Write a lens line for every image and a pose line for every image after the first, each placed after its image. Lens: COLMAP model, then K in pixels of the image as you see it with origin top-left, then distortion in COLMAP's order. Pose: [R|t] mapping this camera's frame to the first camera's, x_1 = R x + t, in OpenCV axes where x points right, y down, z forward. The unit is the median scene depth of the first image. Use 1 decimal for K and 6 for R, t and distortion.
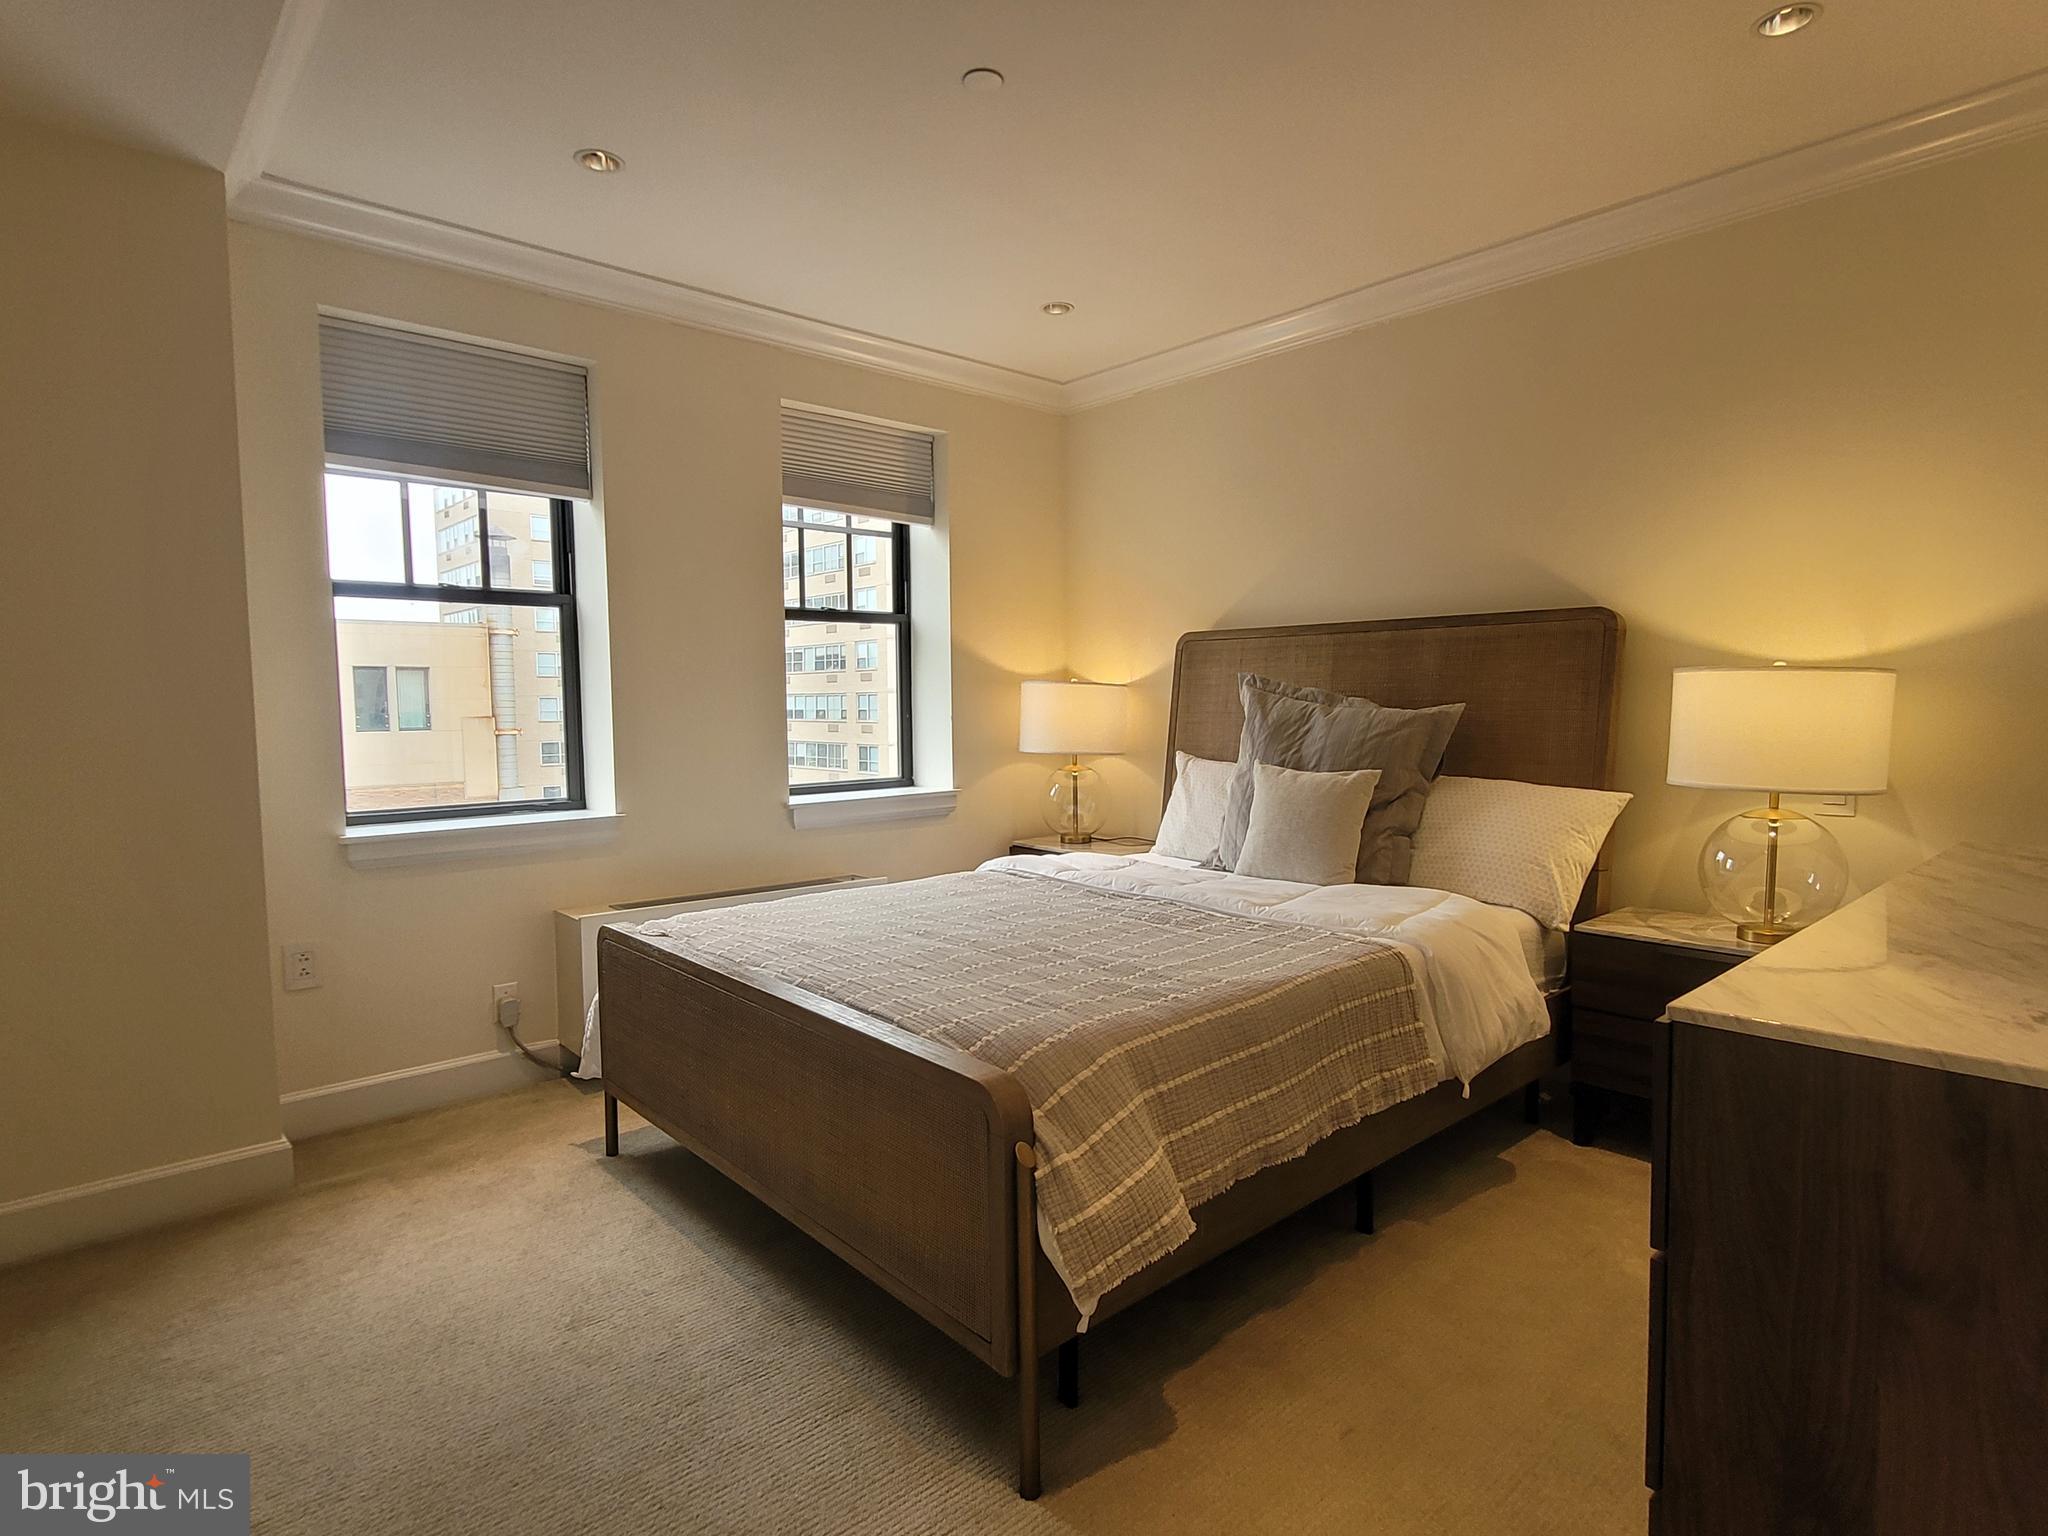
lens RADIAL K [[1091.3, 0, 1022.6], [0, 1091.3, 762.5], [0, 0, 1]] dist [0.003583, -0.001696]
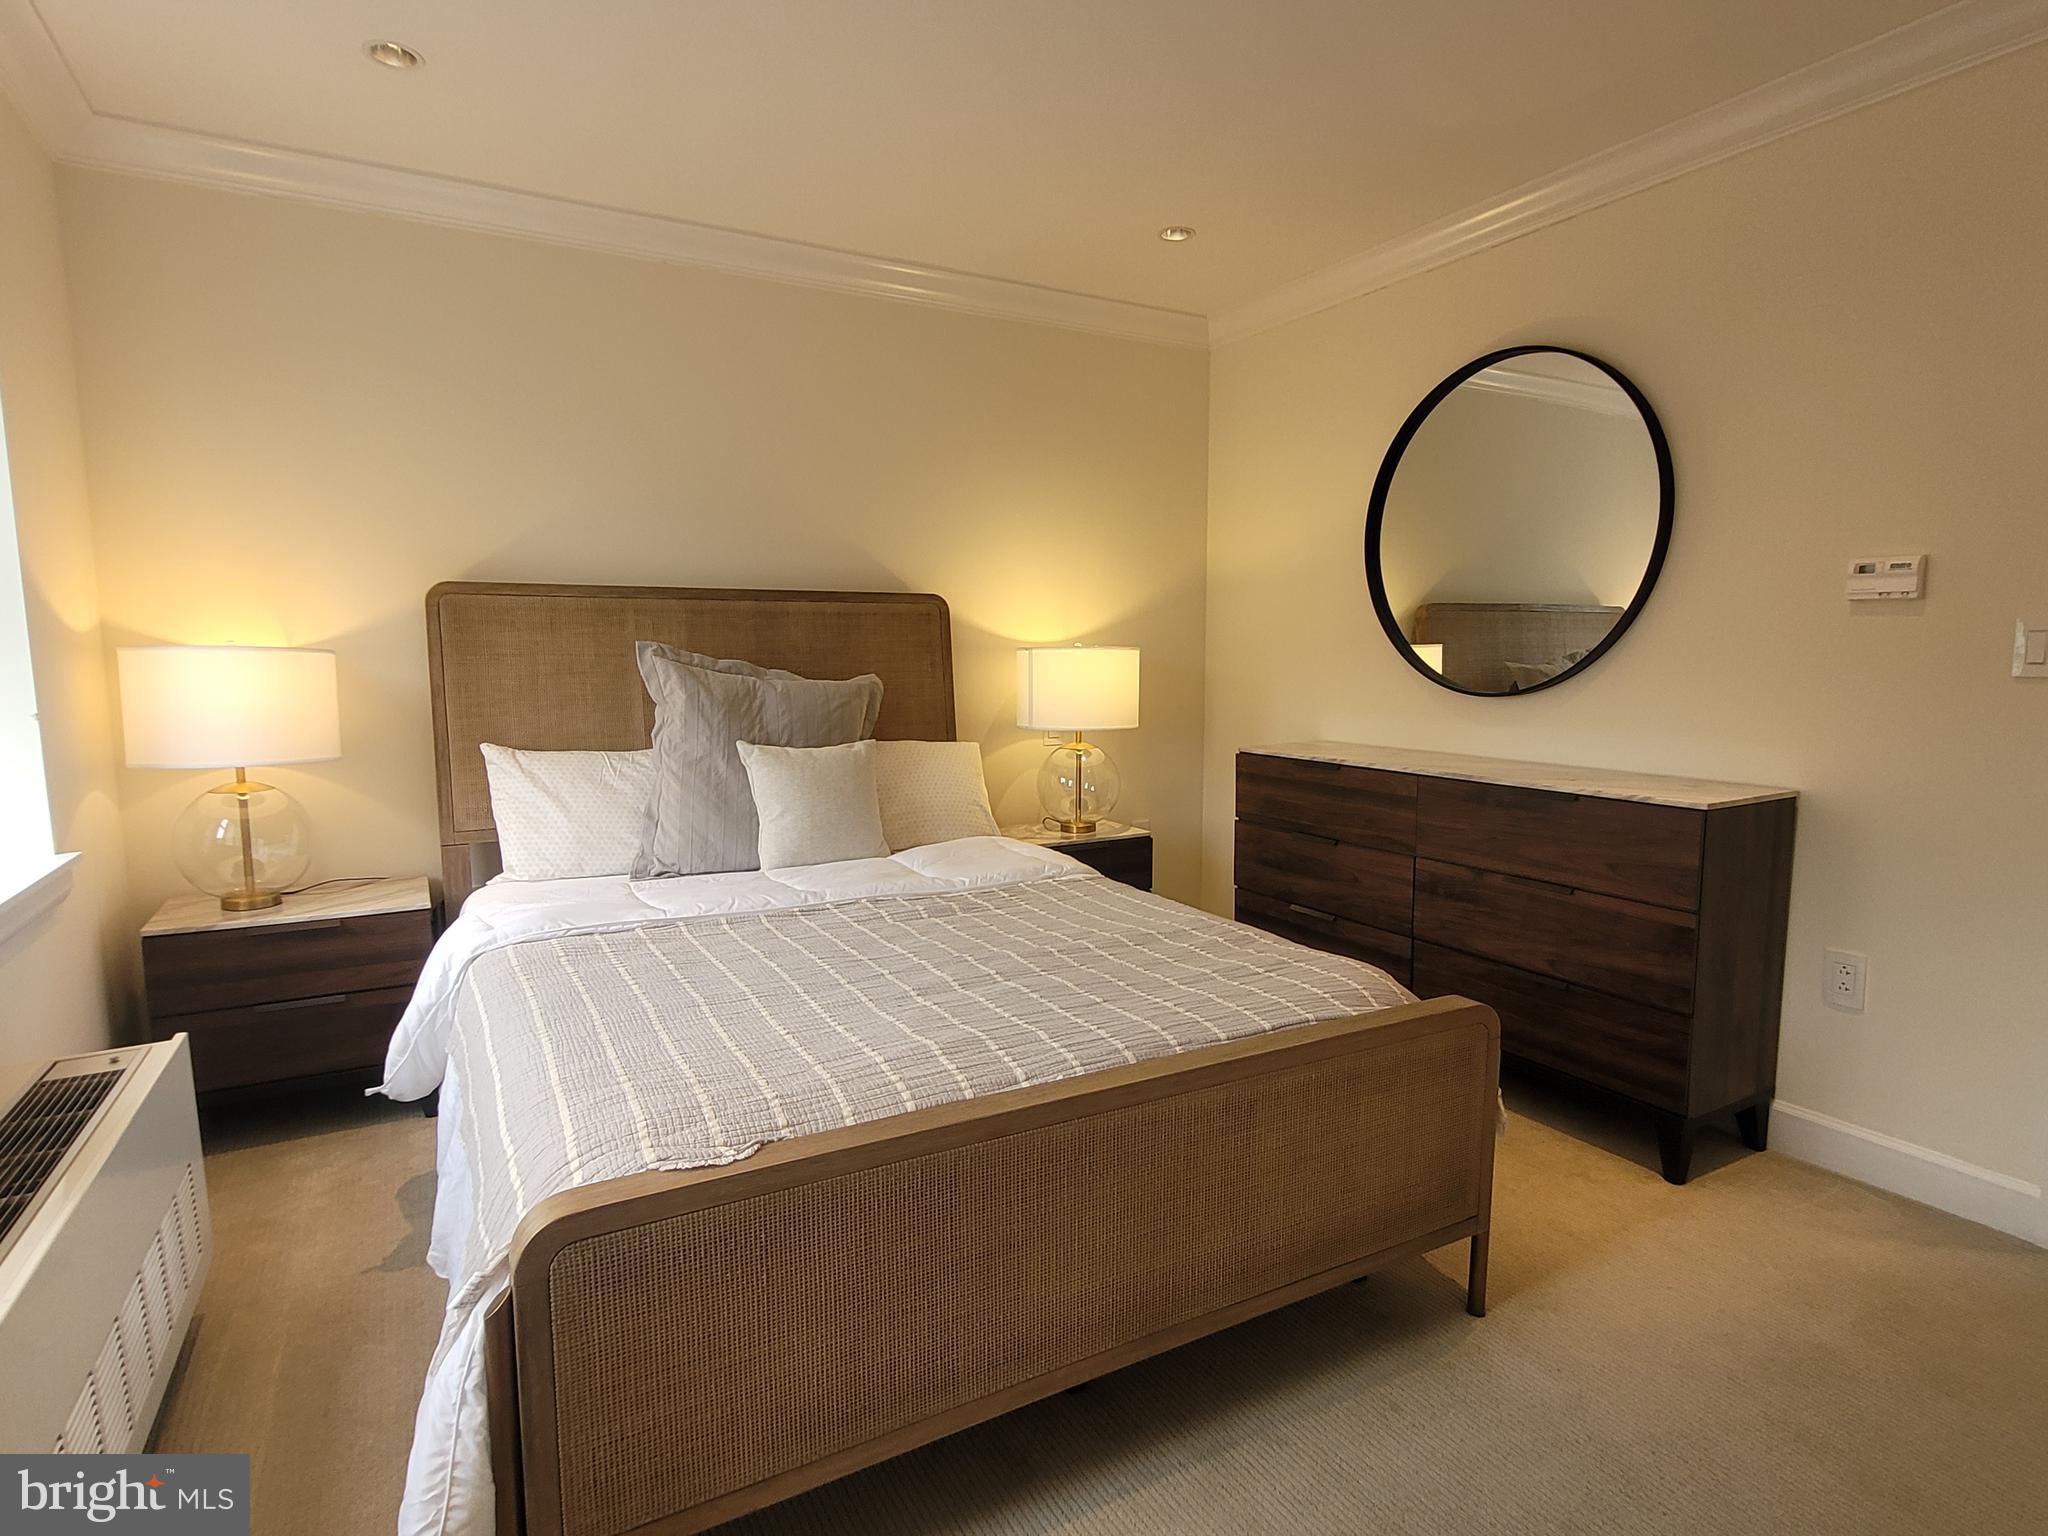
lens RADIAL K [[1091.3, 0, 1020.8], [0, 1091.3, 773.6], [0, 0, 1]] dist [0.003583, -0.001696]
pose [[0.239500, -0.097776, 0.965960, -0.660684], [0.061944, 0.994428, 0.085299, -0.041398], [-0.968918, 0.039406, 0.244222, 0.629124]]
